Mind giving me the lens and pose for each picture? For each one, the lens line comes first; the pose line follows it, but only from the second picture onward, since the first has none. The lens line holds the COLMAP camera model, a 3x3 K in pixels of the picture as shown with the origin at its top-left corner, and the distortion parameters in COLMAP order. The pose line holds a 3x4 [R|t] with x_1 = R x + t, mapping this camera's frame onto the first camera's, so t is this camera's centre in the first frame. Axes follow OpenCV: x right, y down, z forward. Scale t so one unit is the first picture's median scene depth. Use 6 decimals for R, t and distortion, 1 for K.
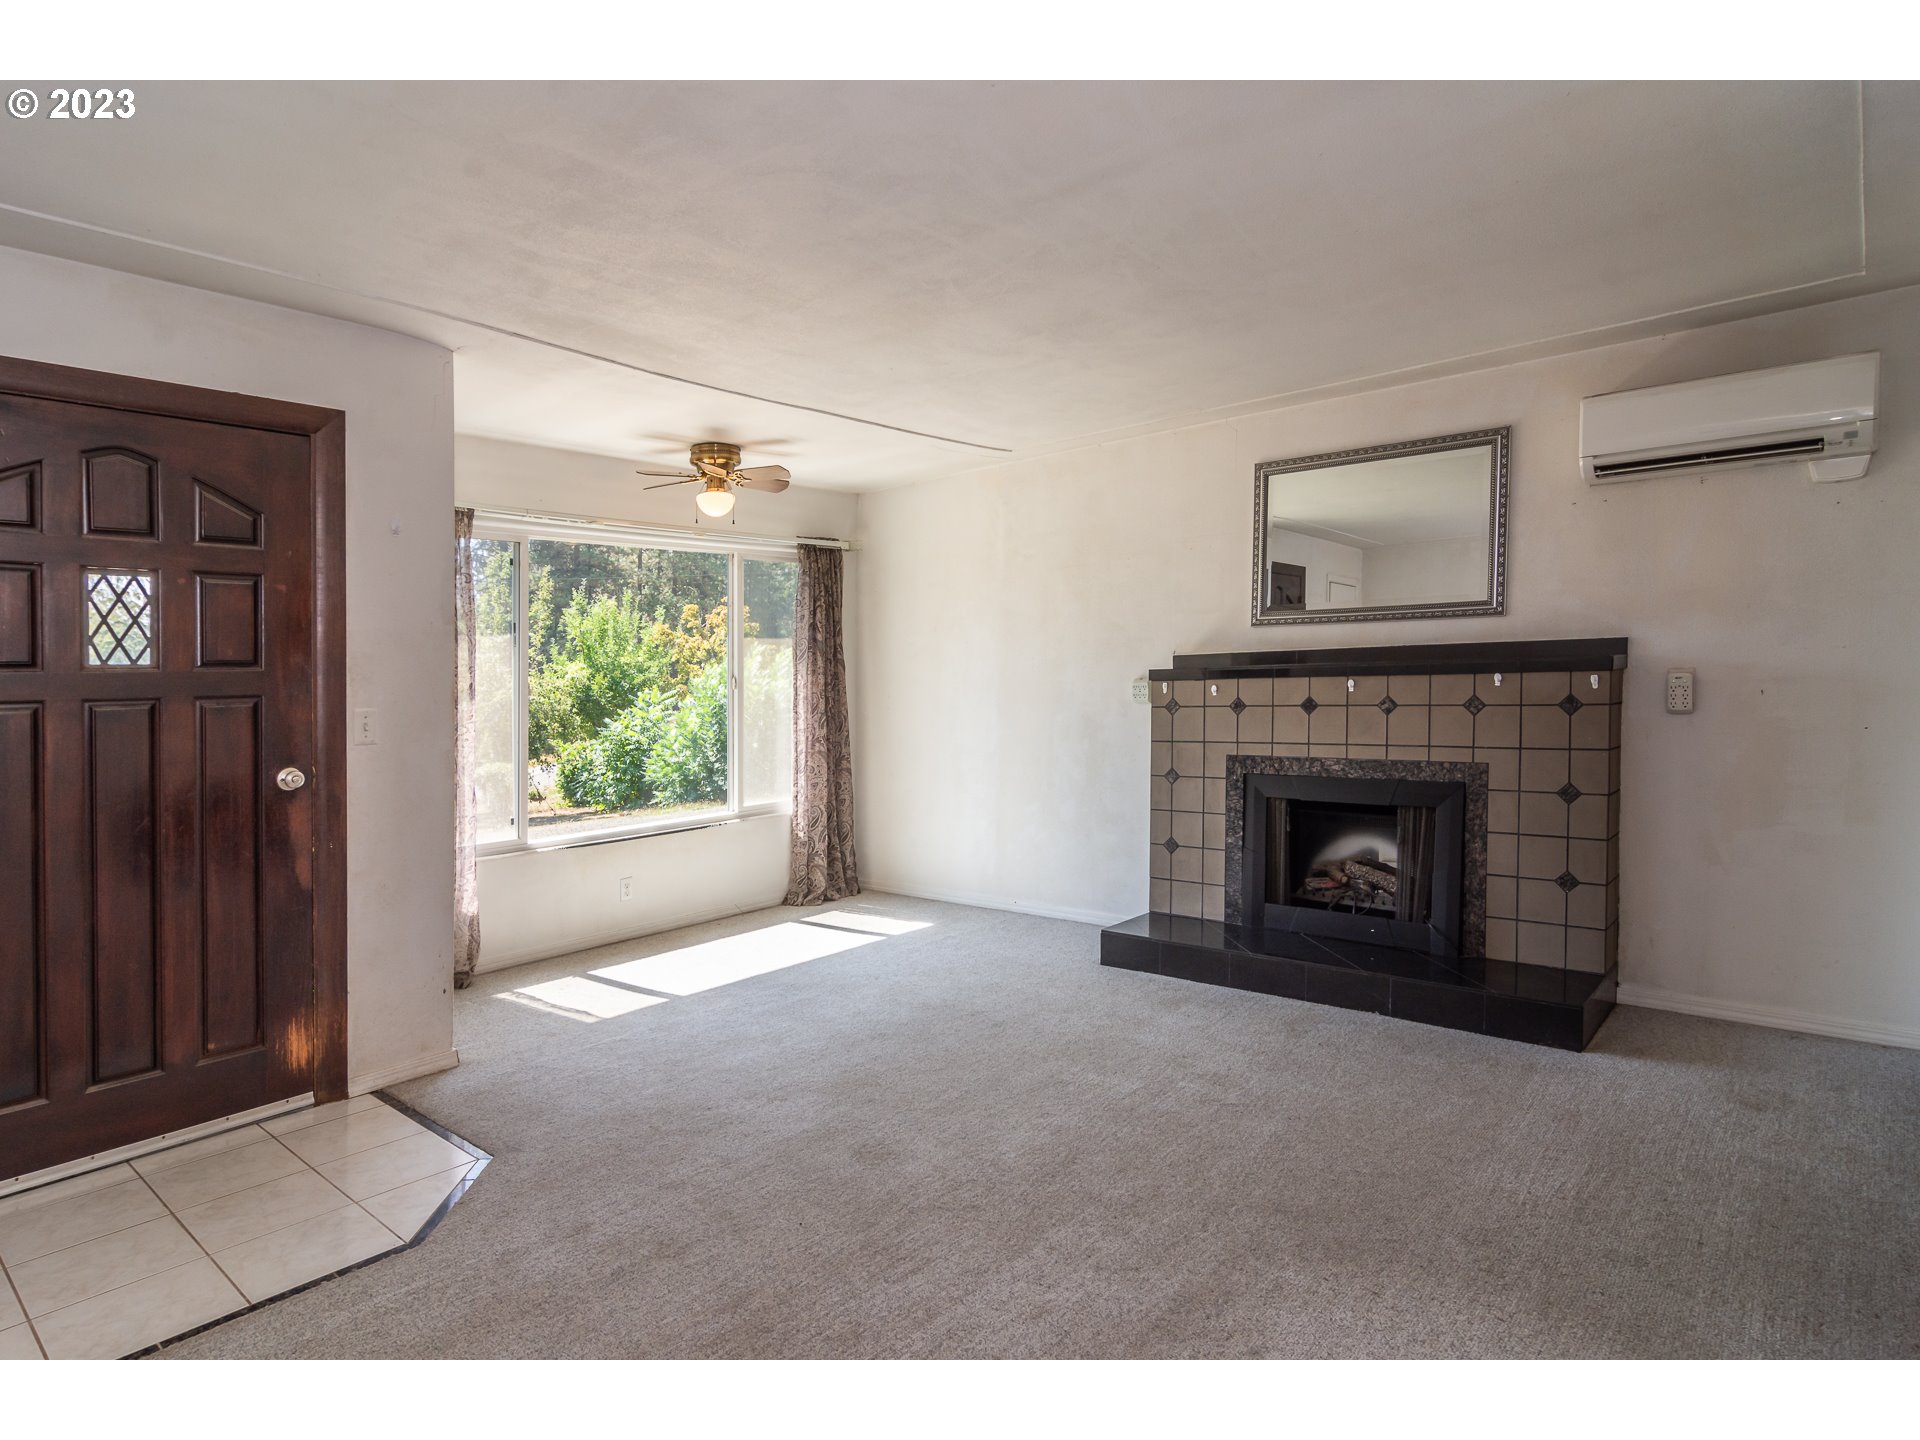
lens RADIAL K [[1065.0, 0, 929.4], [0, 1065.0, 740.1], [0, 0, 1]] dist [-0.005642, 0.002789]
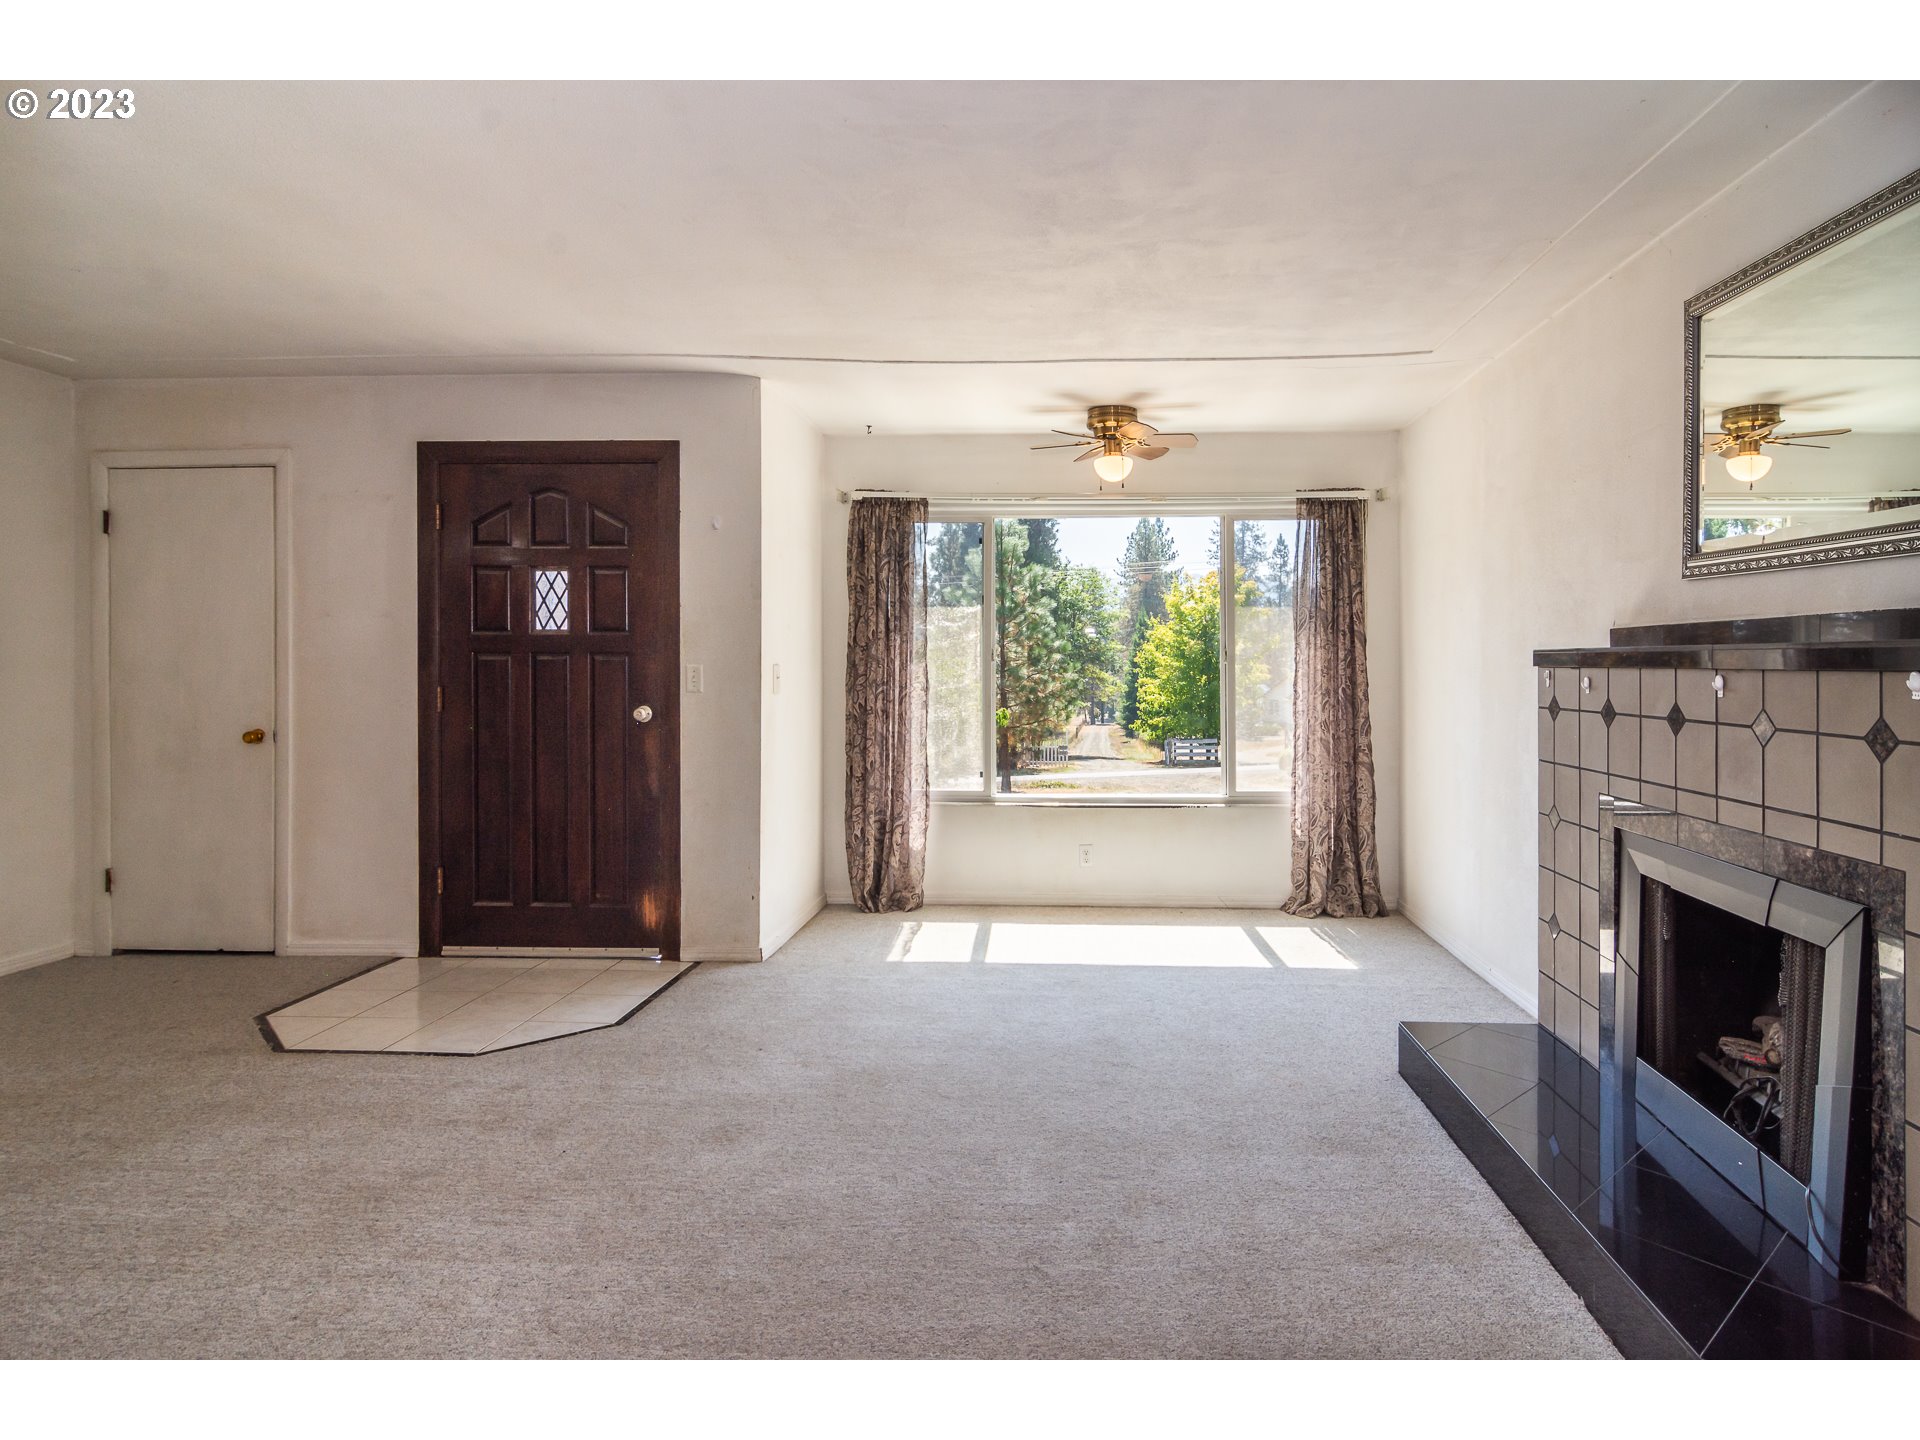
lens RADIAL K [[1065.0, 0, 1042.6], [0, 1065.0, 667.2], [0, 0, 1]] dist [-0.005642, 0.002789]
pose [[0.630573, 0.034502, -0.775362, 0.684665], [-0.066476, 0.997741, -0.009665, -0.038409], [0.773277, 0.057638, 0.631443, 0.456743]]
